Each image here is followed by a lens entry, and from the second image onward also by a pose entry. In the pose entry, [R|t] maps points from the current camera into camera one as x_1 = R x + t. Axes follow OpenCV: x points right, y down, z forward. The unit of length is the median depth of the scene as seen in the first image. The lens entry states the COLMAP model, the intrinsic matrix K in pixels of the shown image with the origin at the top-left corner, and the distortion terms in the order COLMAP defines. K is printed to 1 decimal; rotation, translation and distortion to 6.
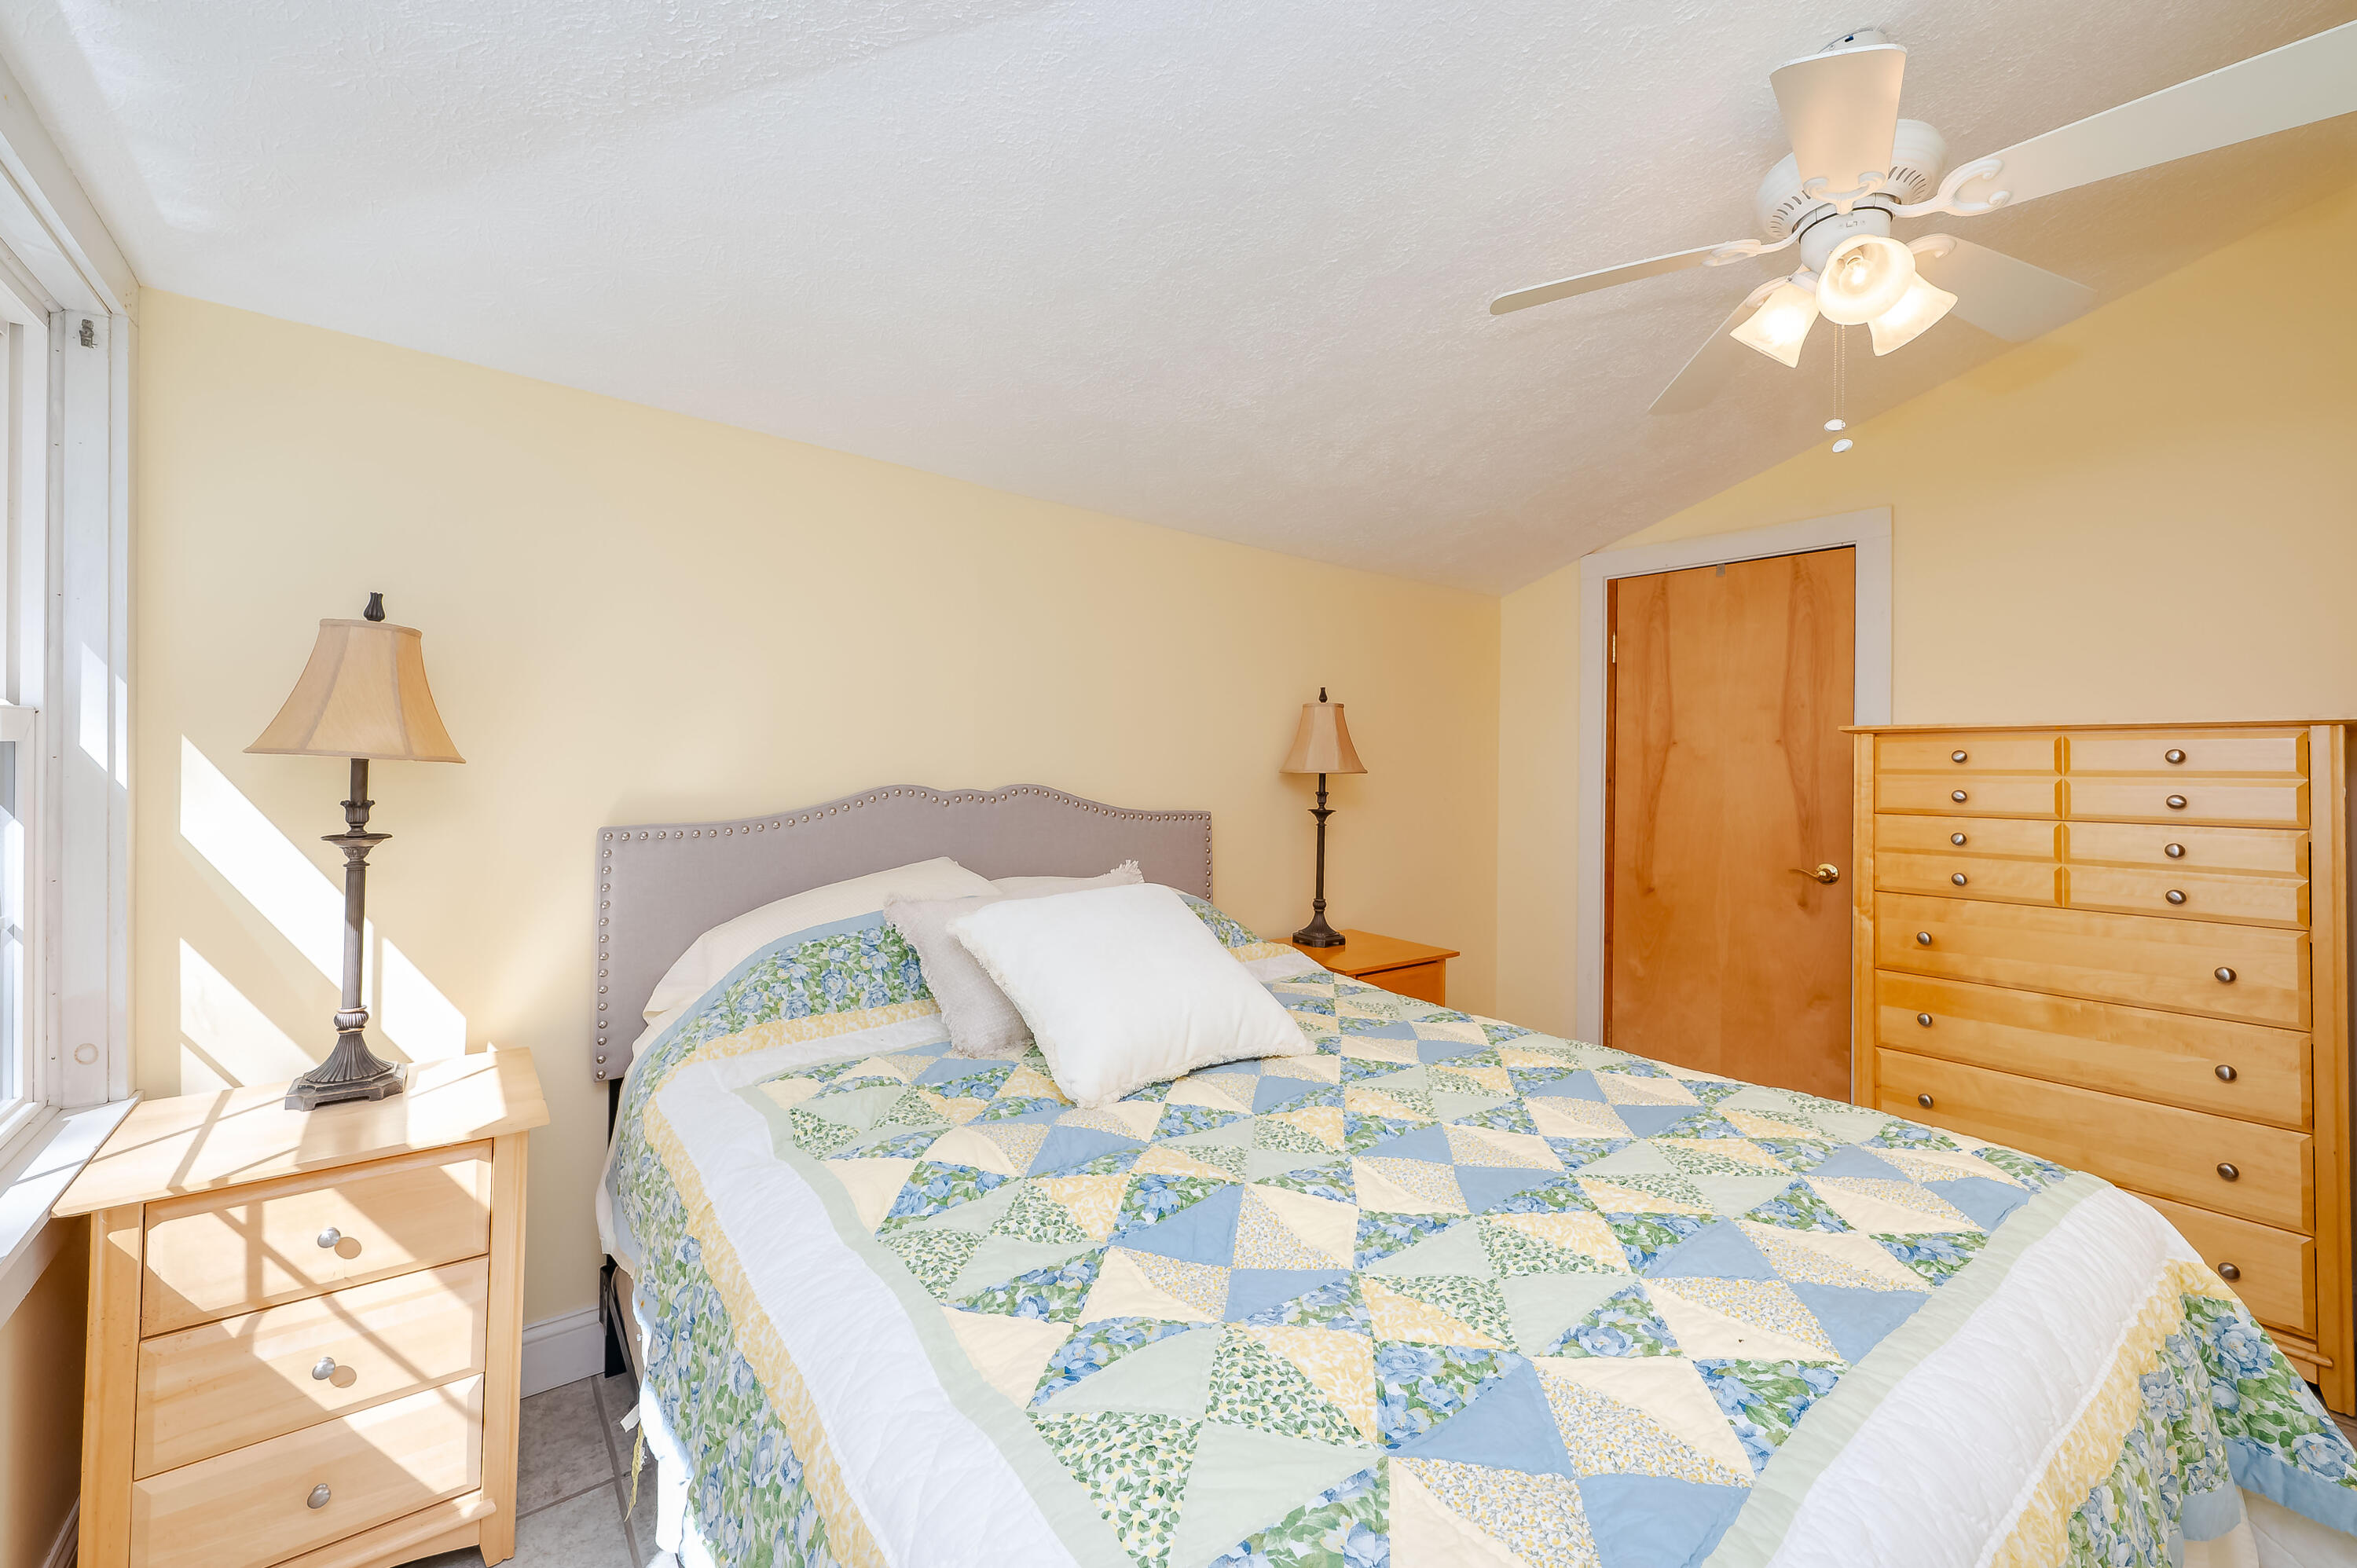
lens RADIAL K [[941.5, 0, 1181.4], [0, 941.5, 754.0], [0, 0, 1]] dist [0.000769, 0.000105]
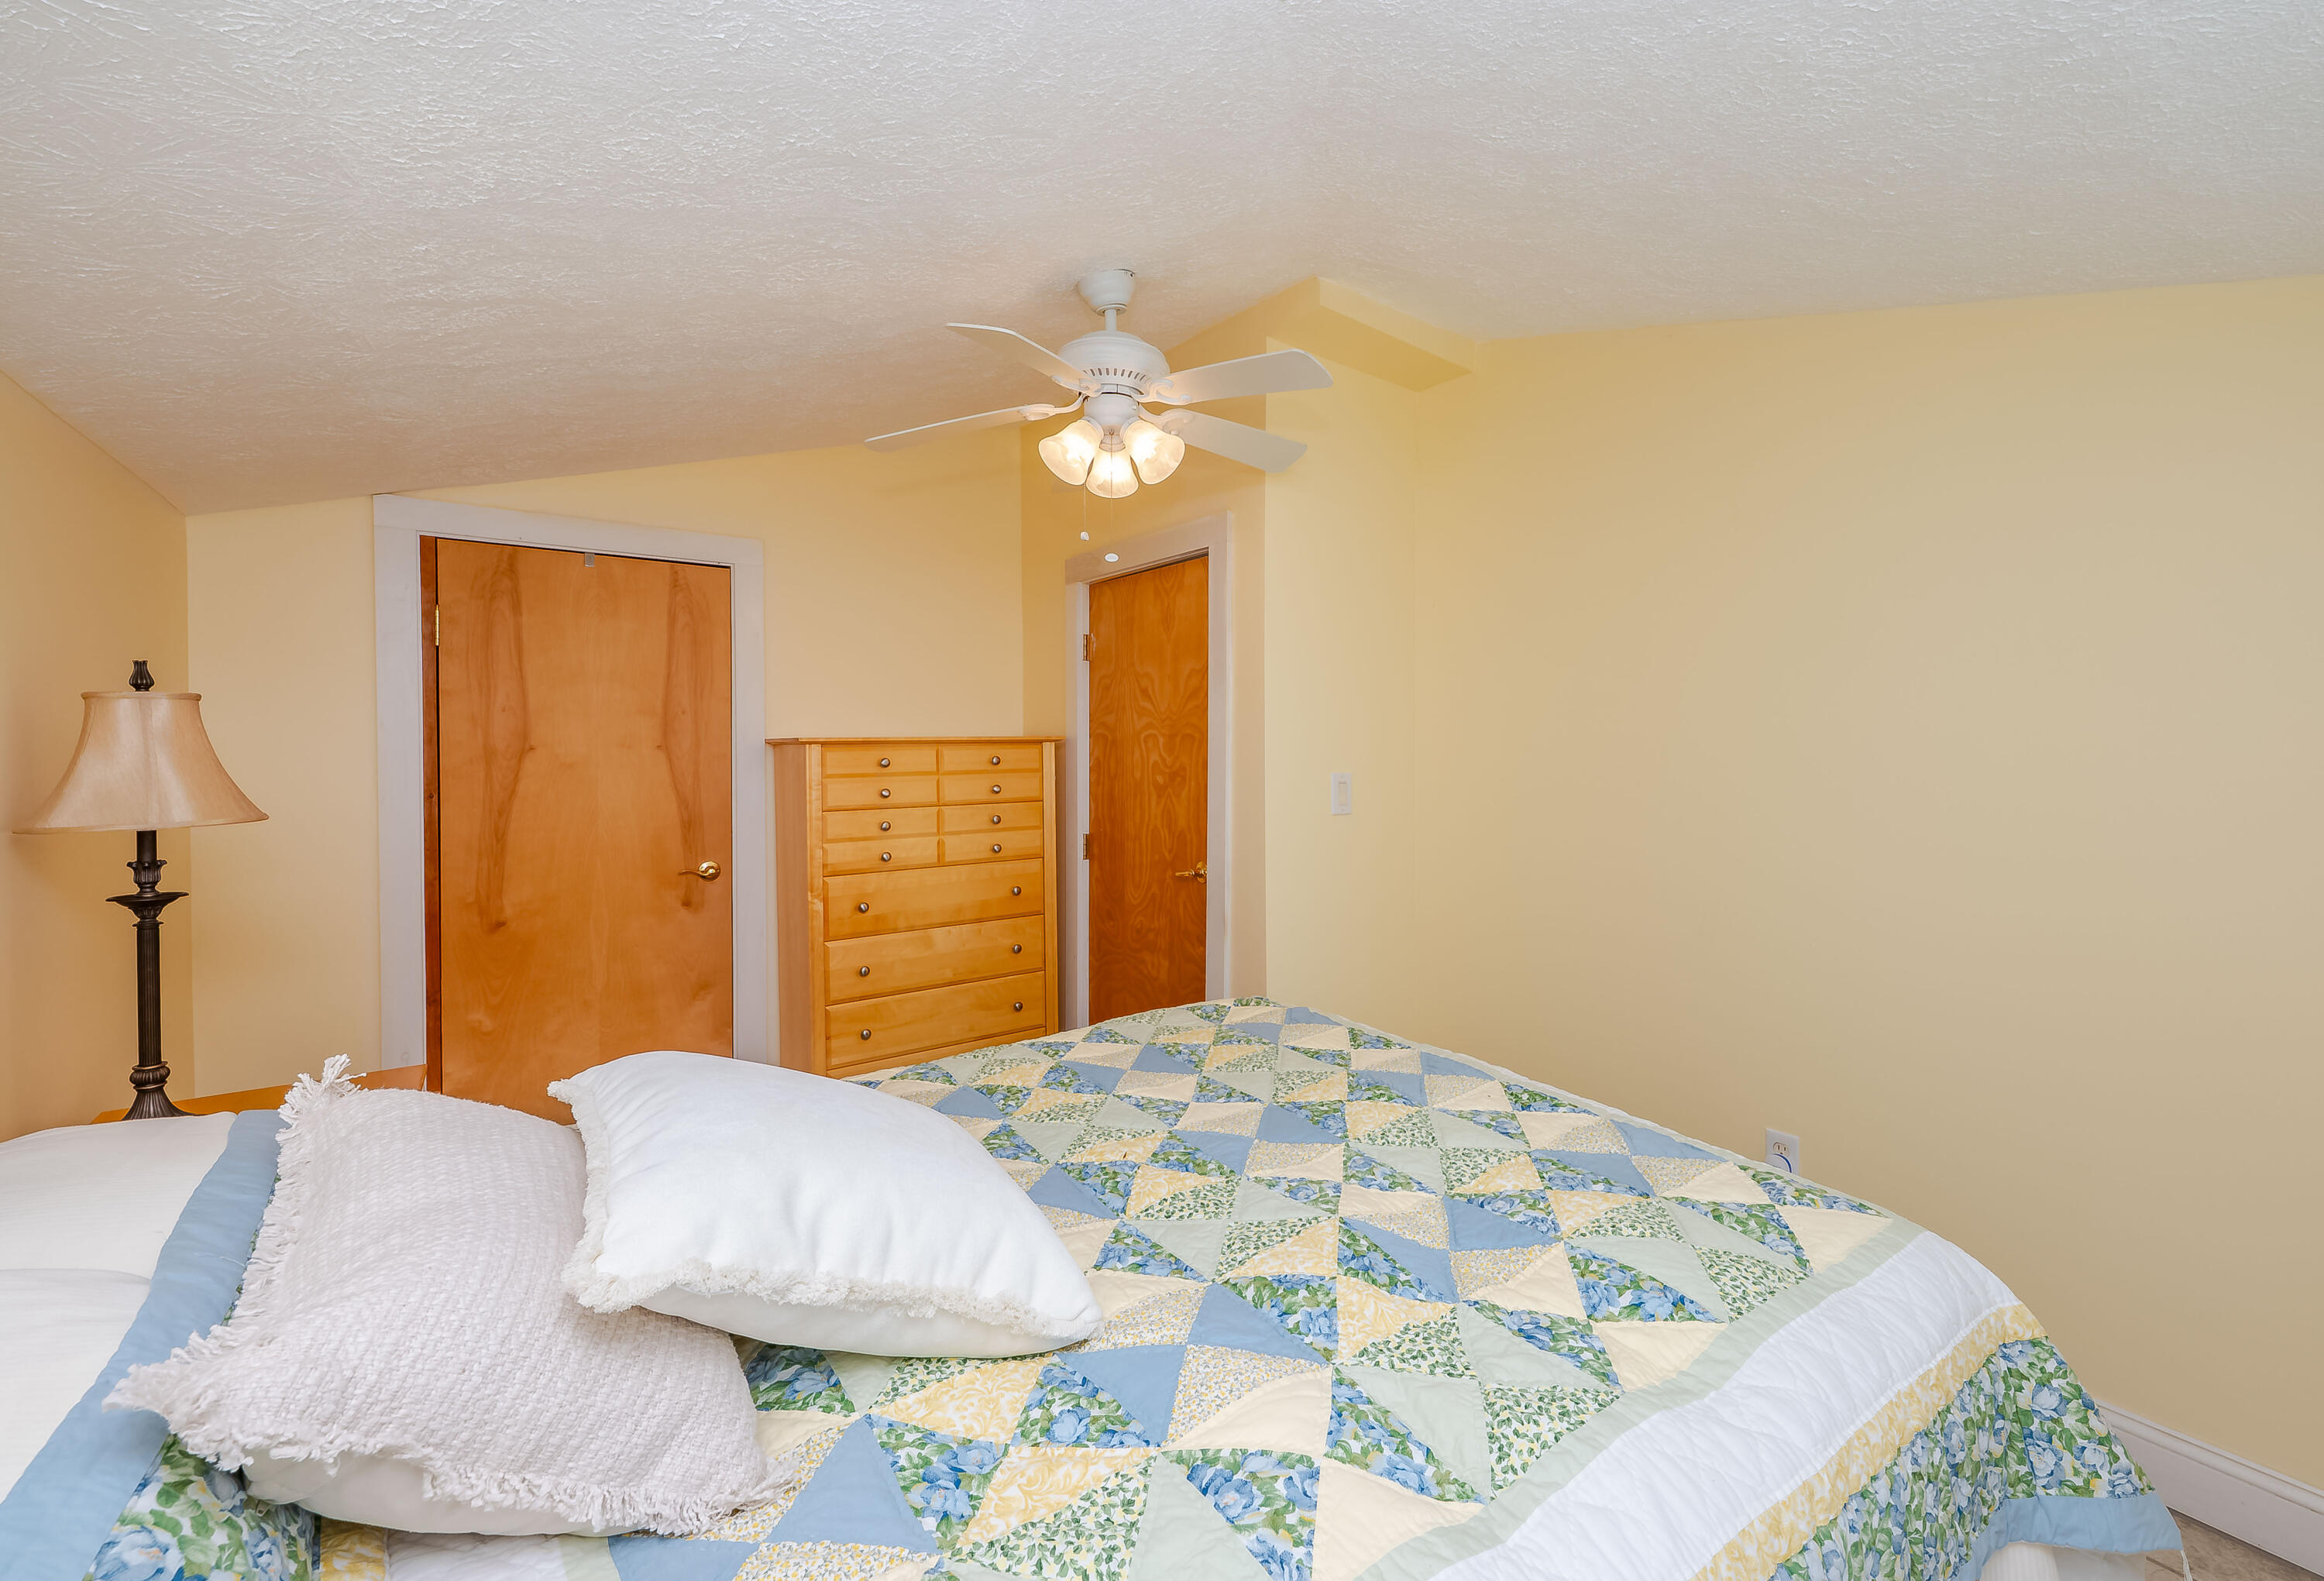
lens RADIAL K [[972.6, 0, 1166.6], [0, 972.6, 750.9], [0, 0, 1]] dist [0.001032, 0.000175]
pose [[0.035214, -0.026955, 0.999016, -0.386719], [-0.003518, 0.999627, 0.027095, -0.039399], [-0.999374, -0.004468, 0.035106, 0.433713]]
